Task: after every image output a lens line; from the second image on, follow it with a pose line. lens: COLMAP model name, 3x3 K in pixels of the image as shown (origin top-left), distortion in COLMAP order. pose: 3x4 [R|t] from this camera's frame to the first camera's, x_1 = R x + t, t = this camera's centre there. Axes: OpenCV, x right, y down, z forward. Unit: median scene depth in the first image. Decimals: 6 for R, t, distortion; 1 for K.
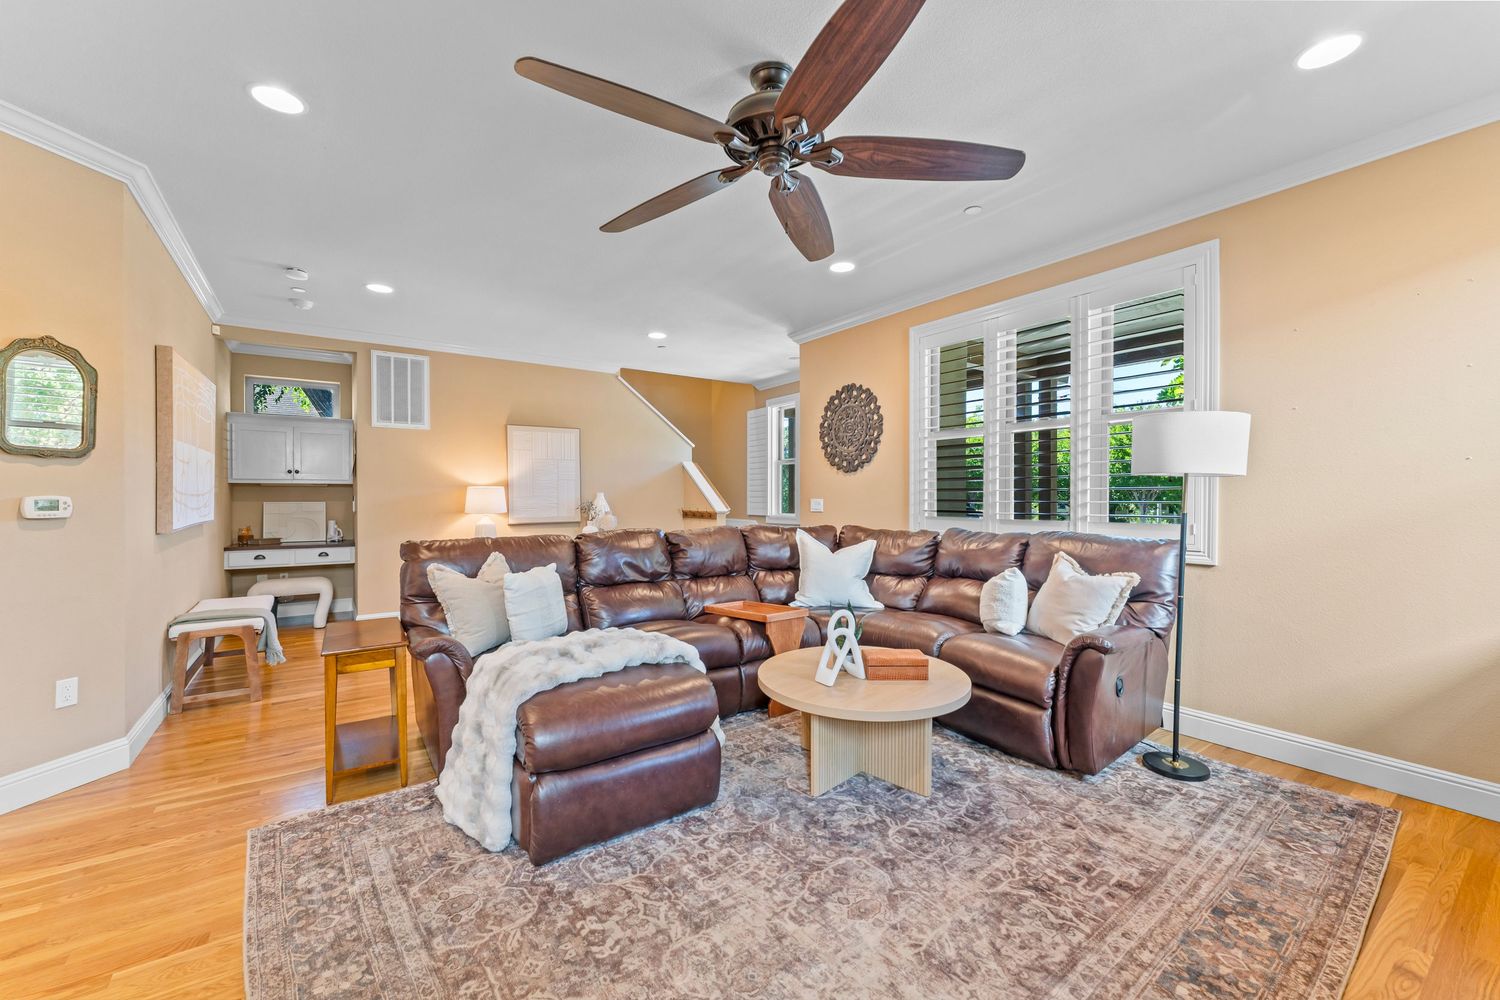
lens RADIAL K [[606.0, 0, 749.3], [0, 606.0, 501.9], [0, 0, 1]] dist [-0.001069, -0.000104]
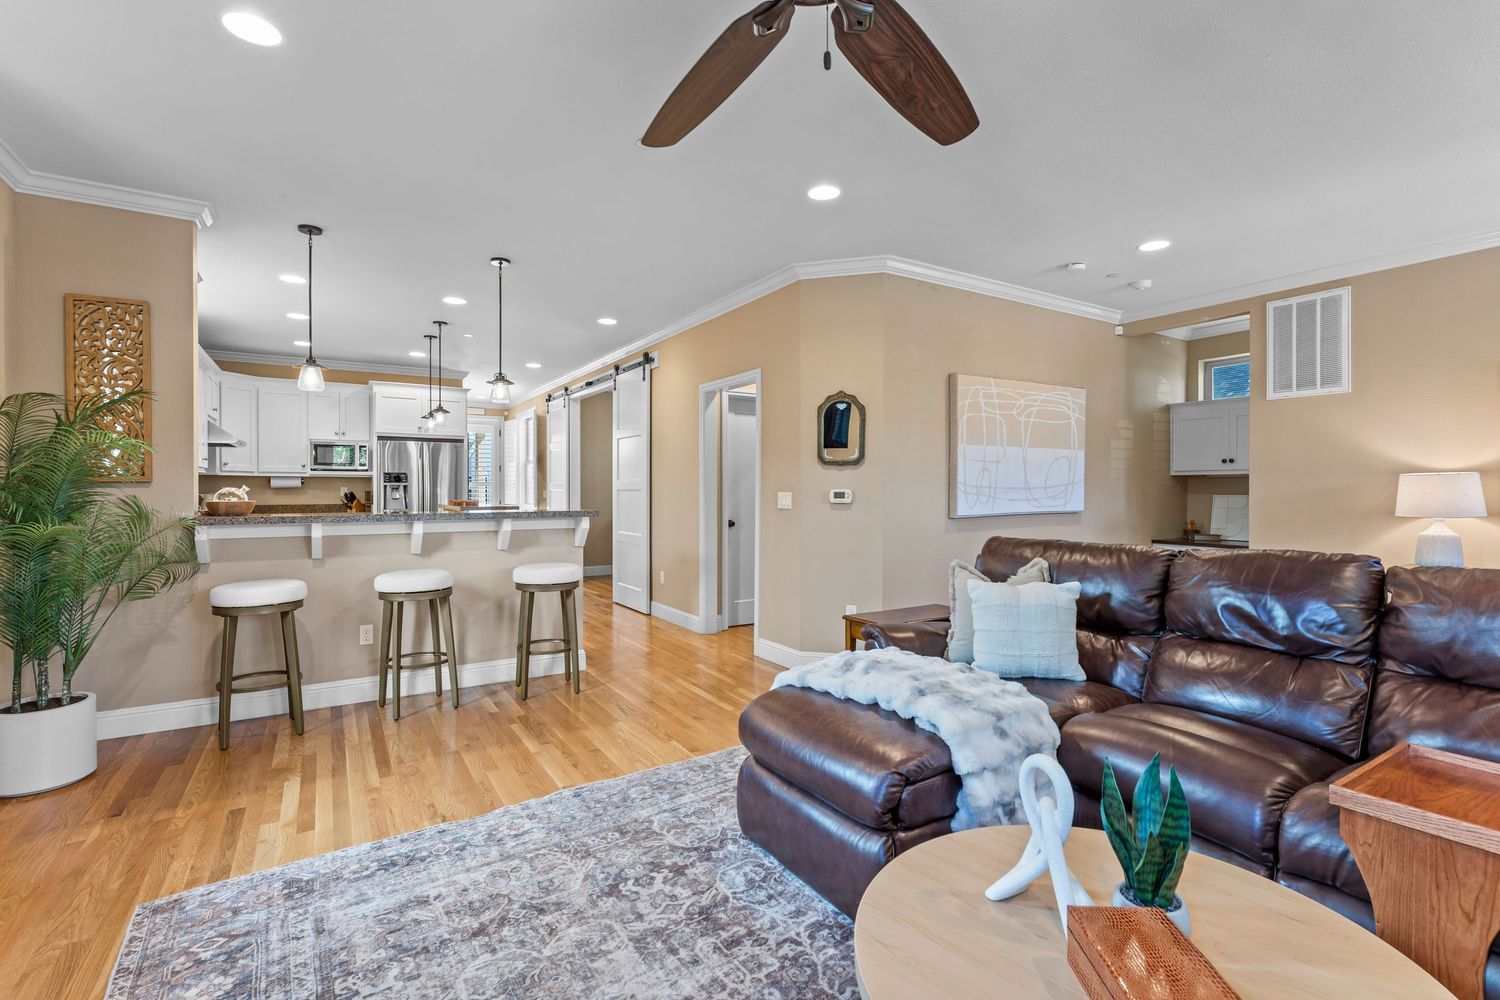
lens RADIAL K [[685.5, 0, 746.6], [0, 685.5, 492.1], [0, 0, 1]] dist [0.000452, 0.000080]
pose [[-0.062725, 0.004814, -0.998019, 0.766666], [-0.008258, 0.999952, 0.005343, -0.011572], [0.997997, 0.008577, -0.062682, 0.960096]]
